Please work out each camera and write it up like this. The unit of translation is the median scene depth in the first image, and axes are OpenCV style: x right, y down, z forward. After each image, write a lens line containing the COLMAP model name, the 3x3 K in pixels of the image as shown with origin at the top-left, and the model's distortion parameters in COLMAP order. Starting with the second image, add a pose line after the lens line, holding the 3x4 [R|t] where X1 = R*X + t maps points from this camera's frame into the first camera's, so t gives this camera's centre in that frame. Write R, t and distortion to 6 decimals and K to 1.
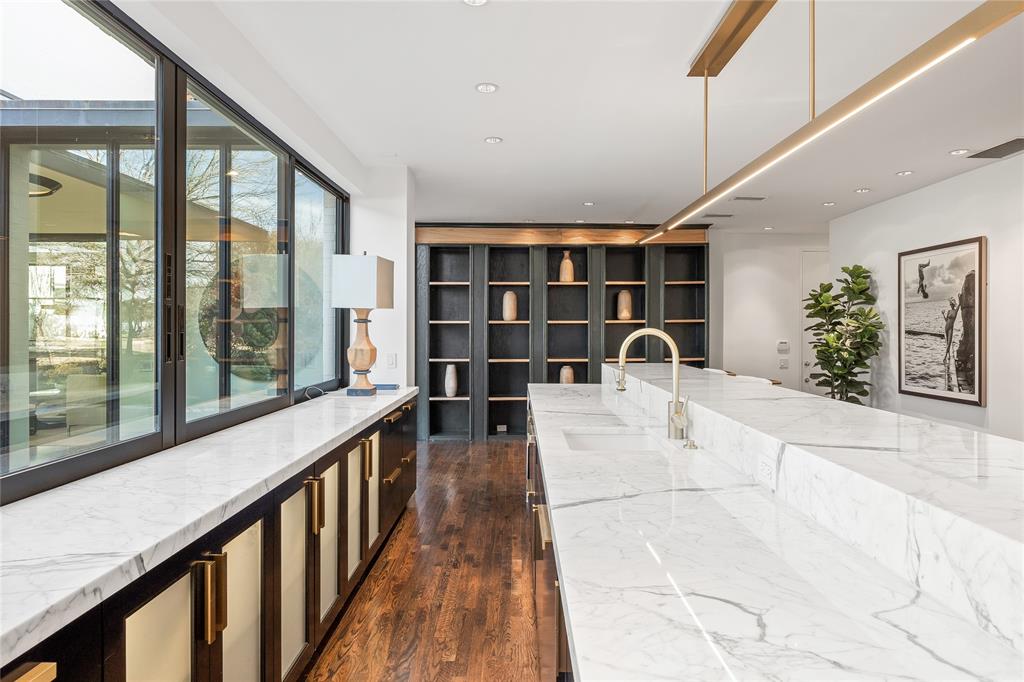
lens RADIAL K [[609.9, 0, 509.6], [0, 609.9, 333.3], [0, 0, 1]] dist [-0.001595, -0.000152]
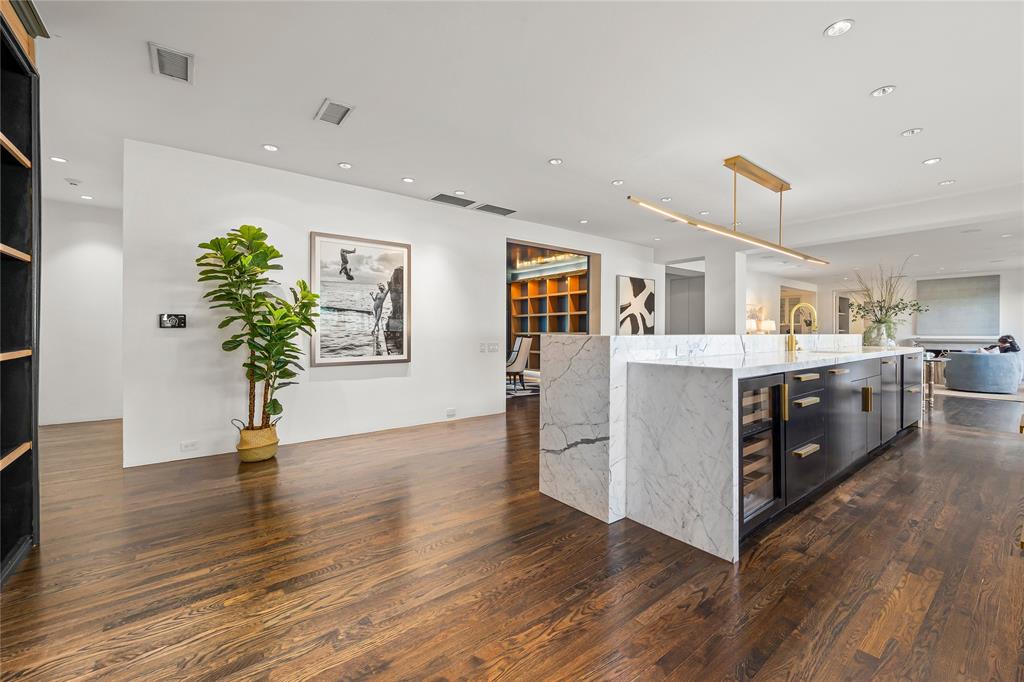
lens RADIAL K [[425.7, 0, 508.3], [0, 425.7, 331.9], [0, 0, 1]] dist [-0.000809, 0.000259]
pose [[-0.617805, -0.004496, 0.786318, -0.151503], [0.002280, 0.999969, 0.007509, 0.037882], [-0.786328, 0.006431, -0.617776, 1.316262]]
